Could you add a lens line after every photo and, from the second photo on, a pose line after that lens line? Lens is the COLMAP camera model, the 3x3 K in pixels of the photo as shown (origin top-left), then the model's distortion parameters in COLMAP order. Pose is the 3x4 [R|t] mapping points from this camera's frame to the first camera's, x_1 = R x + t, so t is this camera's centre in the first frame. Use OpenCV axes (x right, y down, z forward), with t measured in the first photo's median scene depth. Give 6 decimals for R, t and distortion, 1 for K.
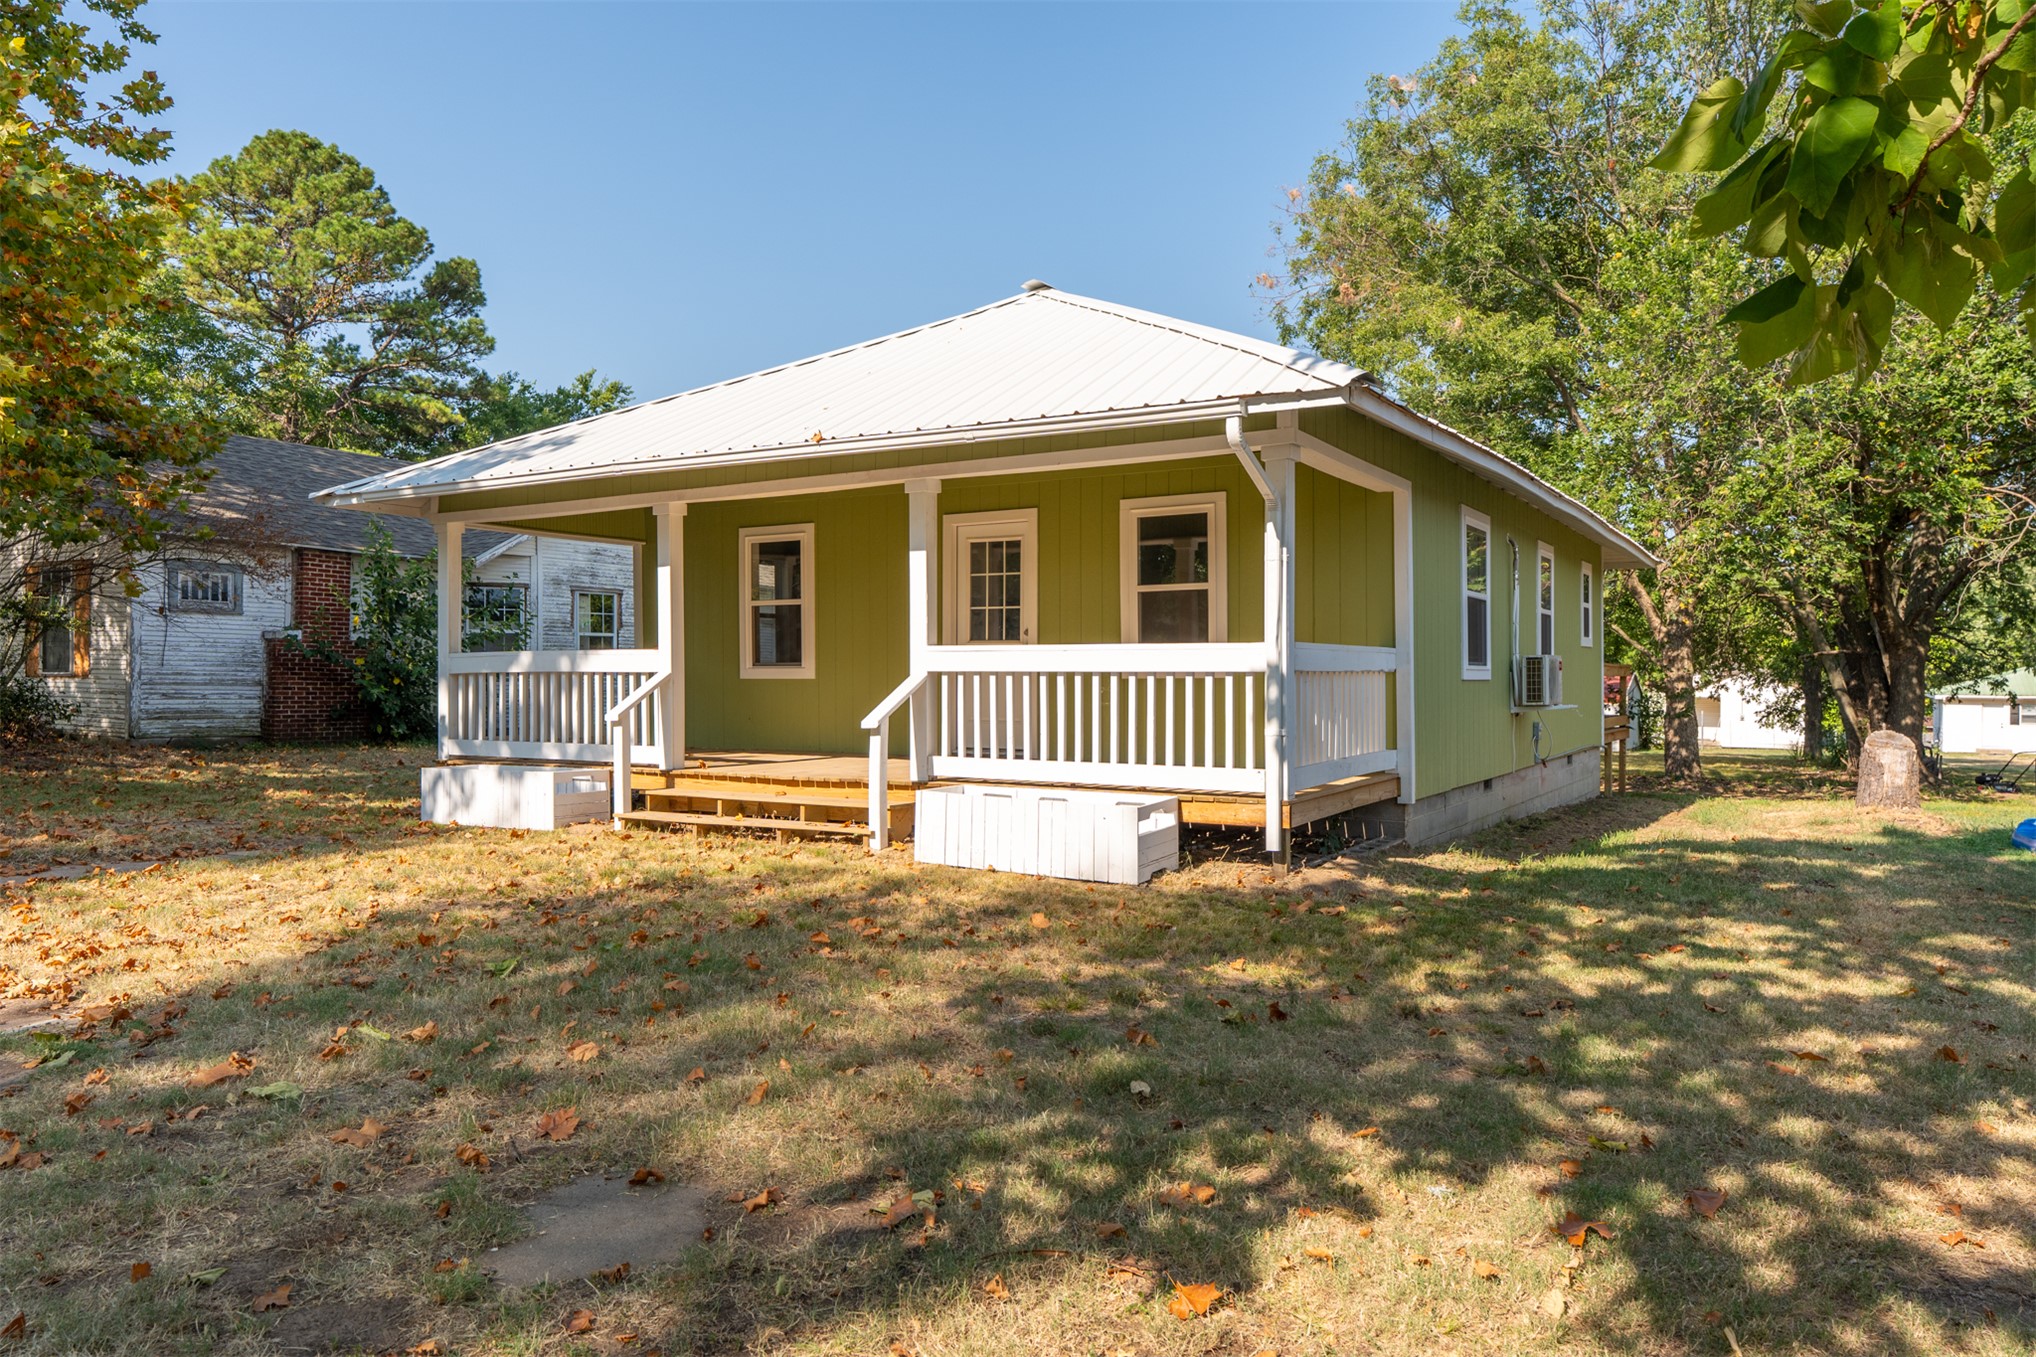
lens RADIAL K [[1354.6, 0, 1018.0], [0, 1354.6, 678.5], [0, 0, 1]] dist [0.046032, 0.000224]
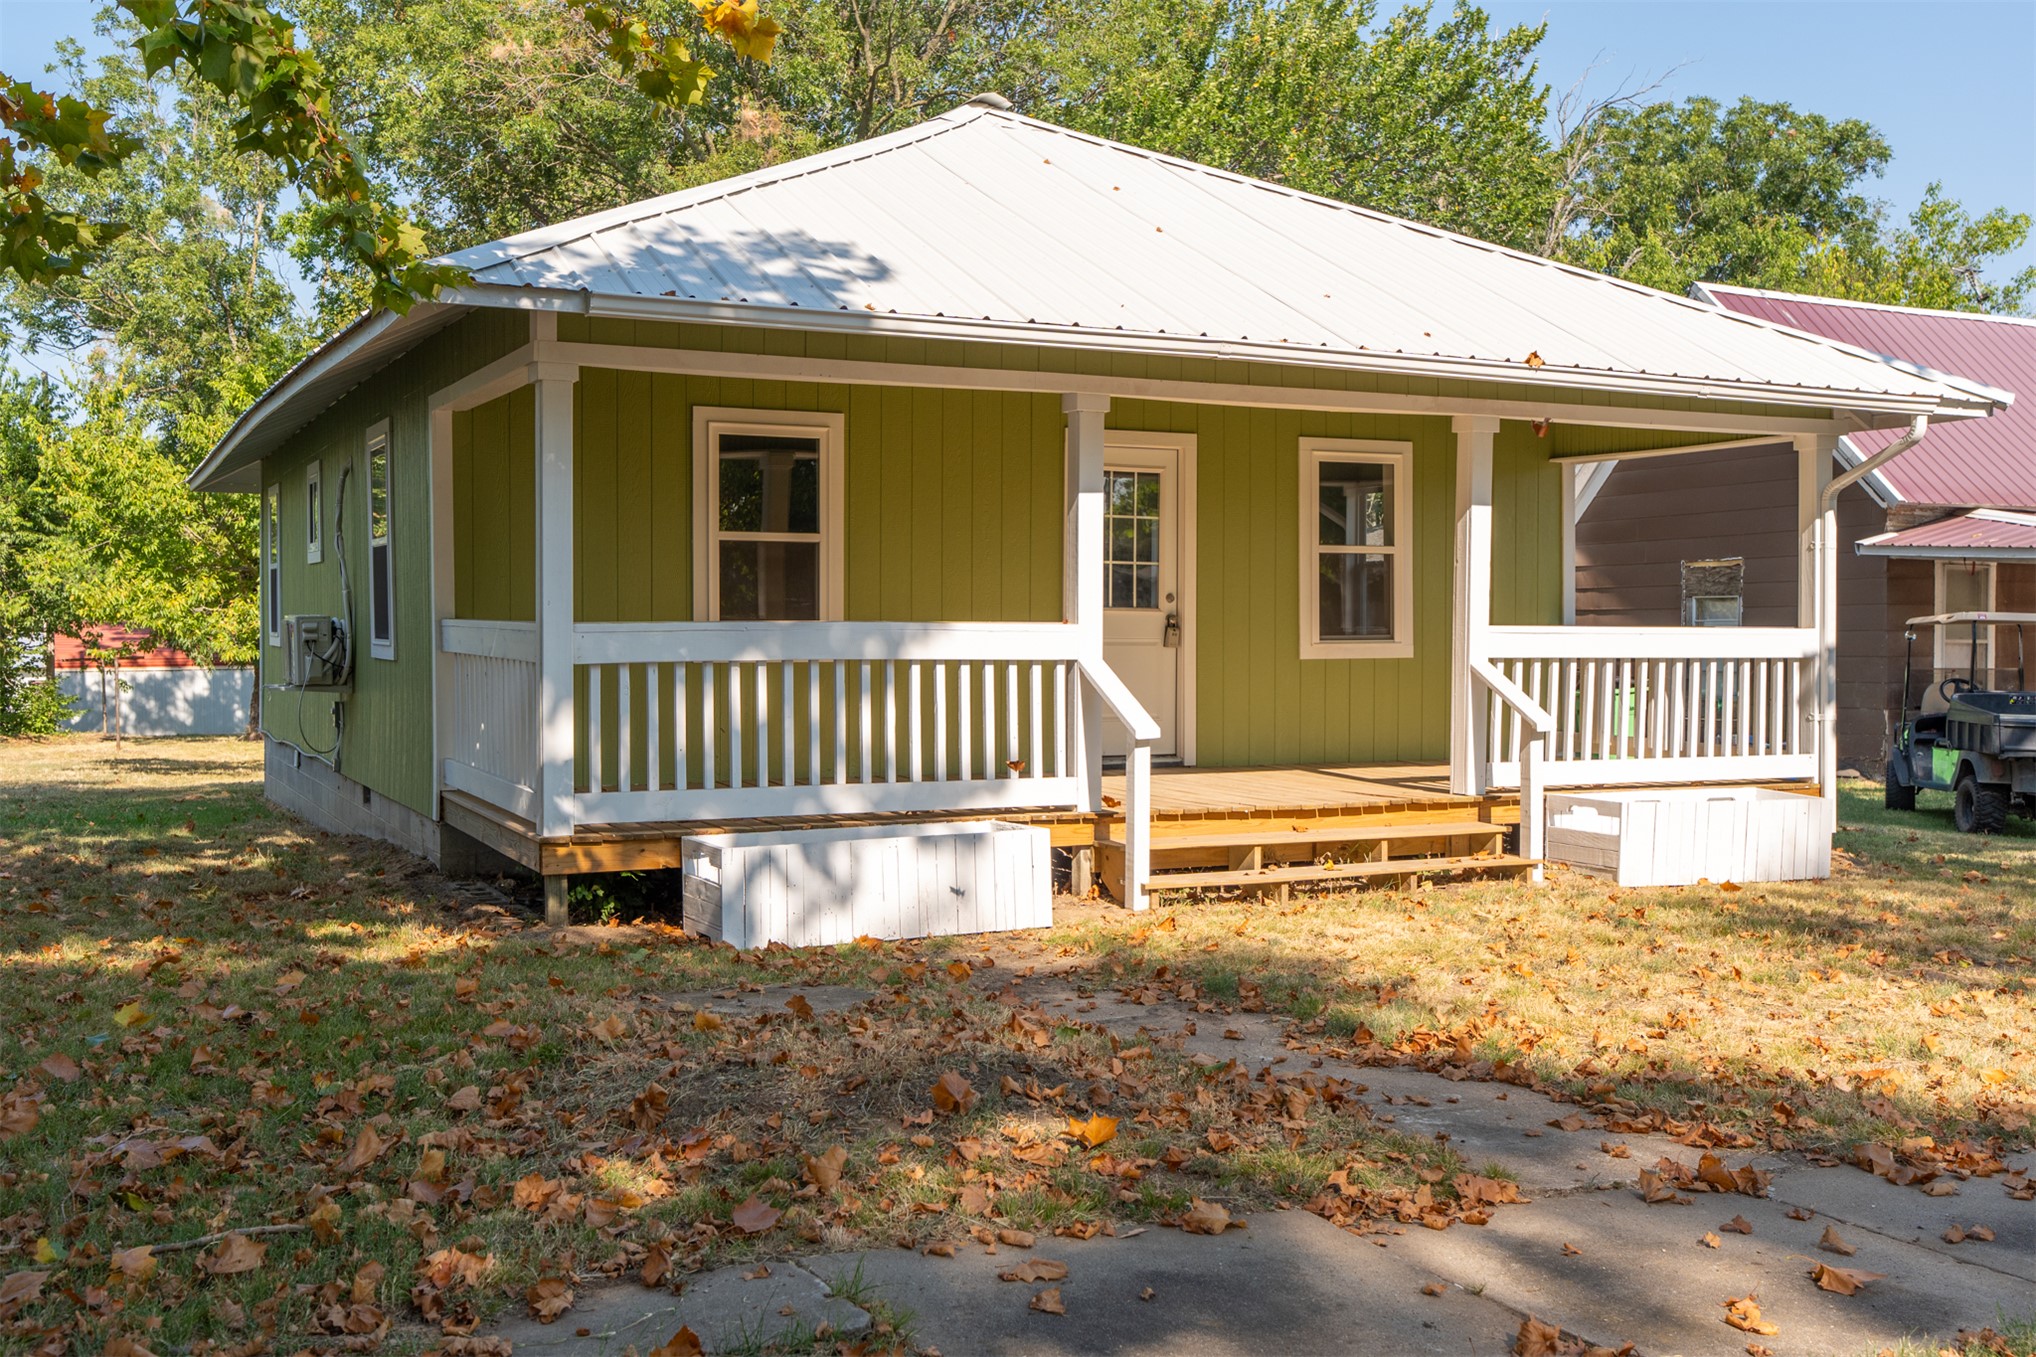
lens RADIAL K [[2092.5, 0, 1018.0], [0, 2092.5, 678.5], [0, 0, 1]] dist [0.000383, 0.005949]
pose [[0.538145, -0.017665, 0.842667, -1.176207], [-0.000305, 0.999776, 0.021154, -0.017664], [-0.842852, -0.011641, 0.538019, 0.534628]]
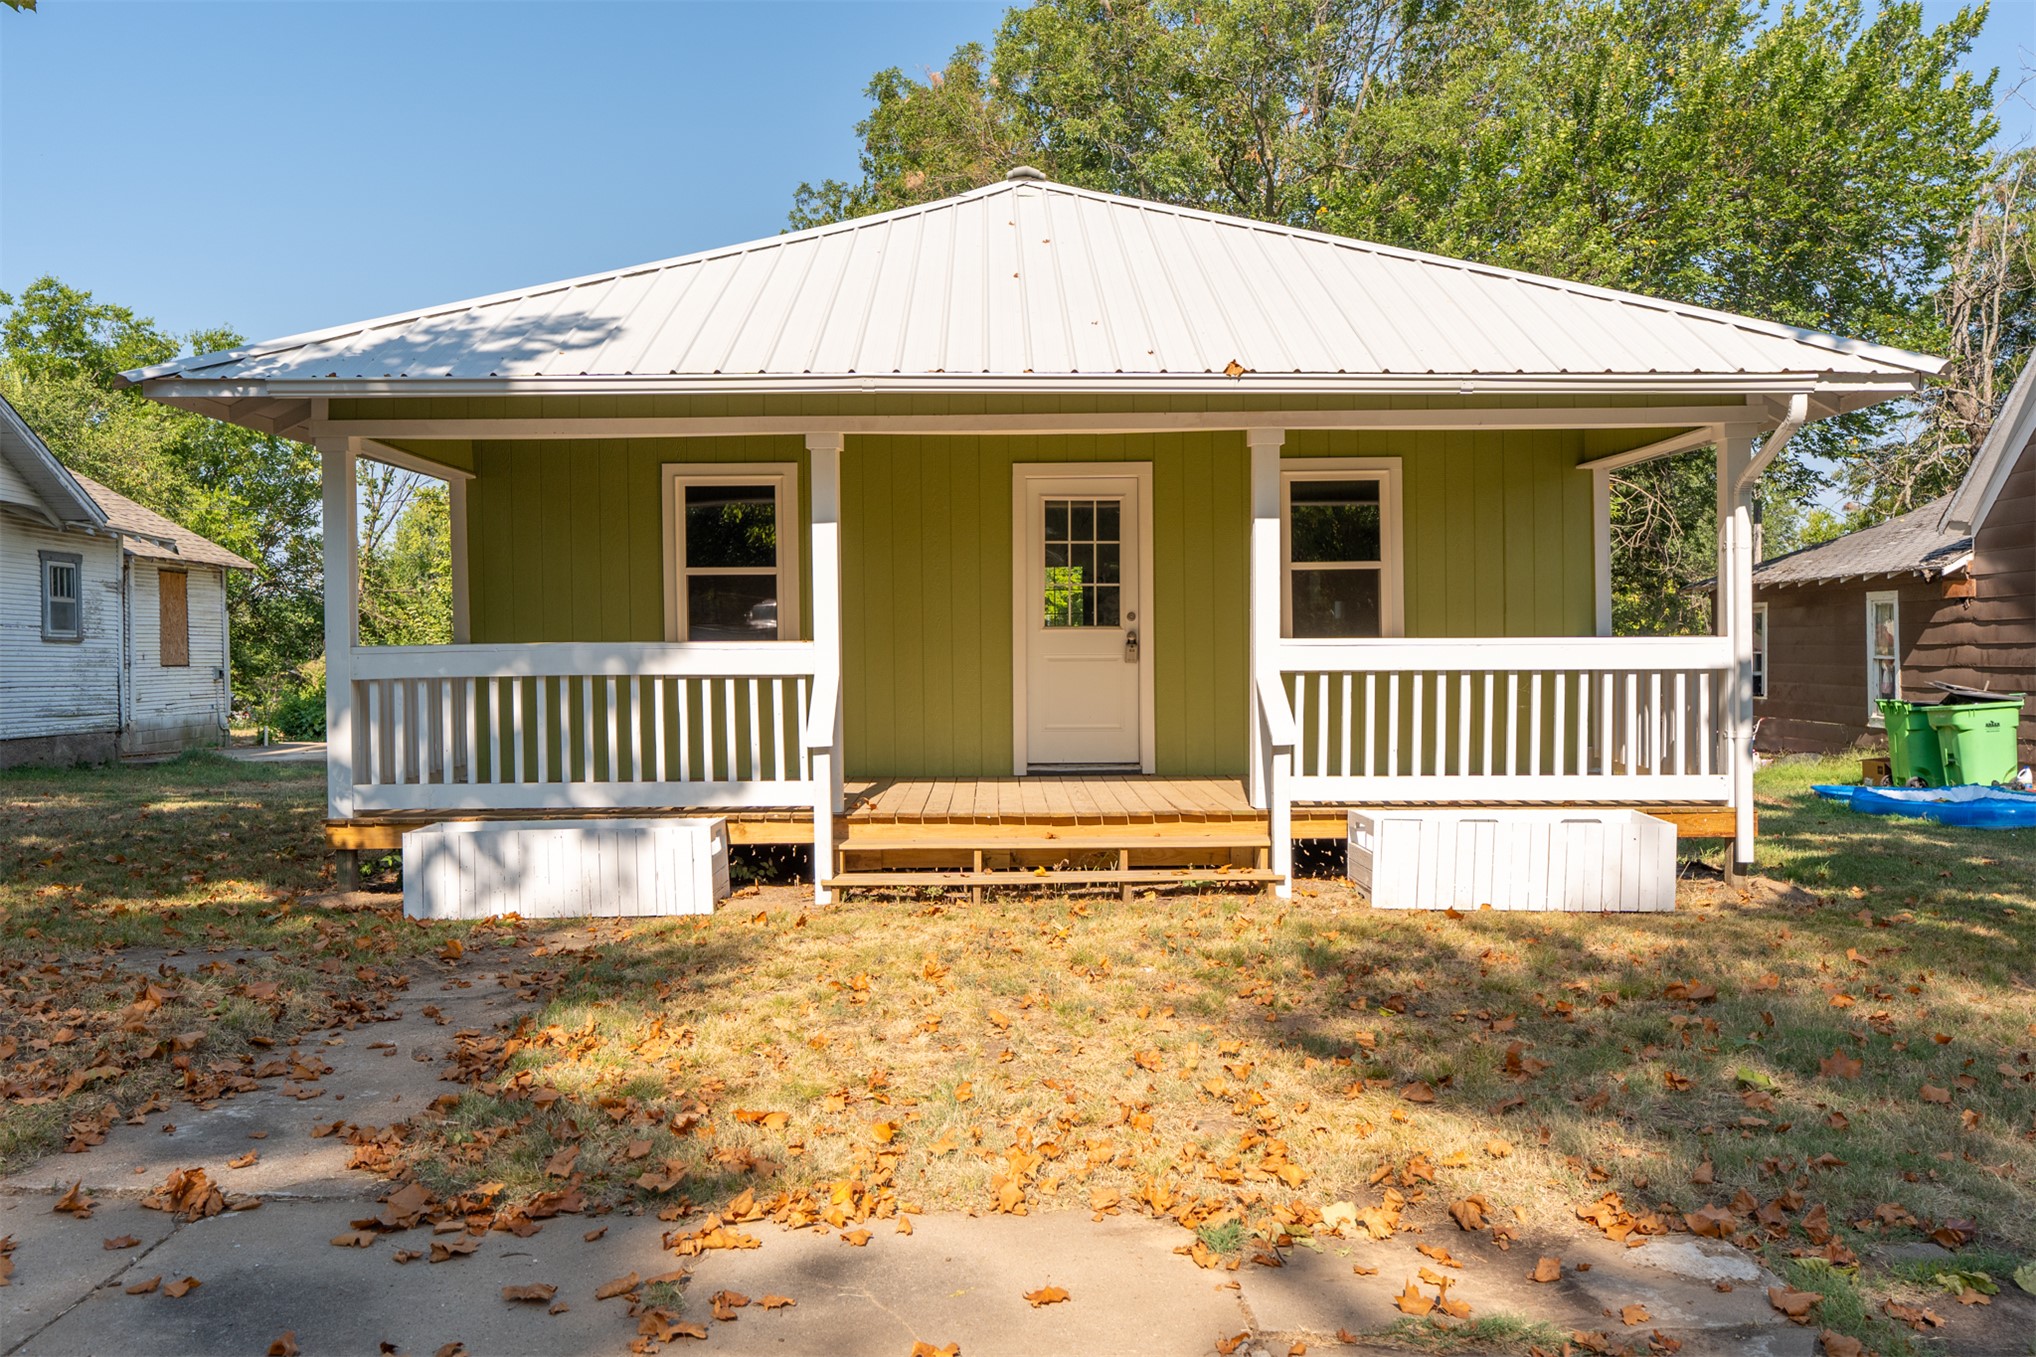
lens RADIAL K [[1684.3, 0, 1020.9], [0, 1684.3, 710.6], [0, 0, 1]] dist [-0.003201, 0.005779]
pose [[0.855655, -0.025368, 0.516925, -0.664779], [0.008736, 0.999364, 0.034585, -0.016428], [-0.517473, -0.025077, 0.855332, 0.217399]]
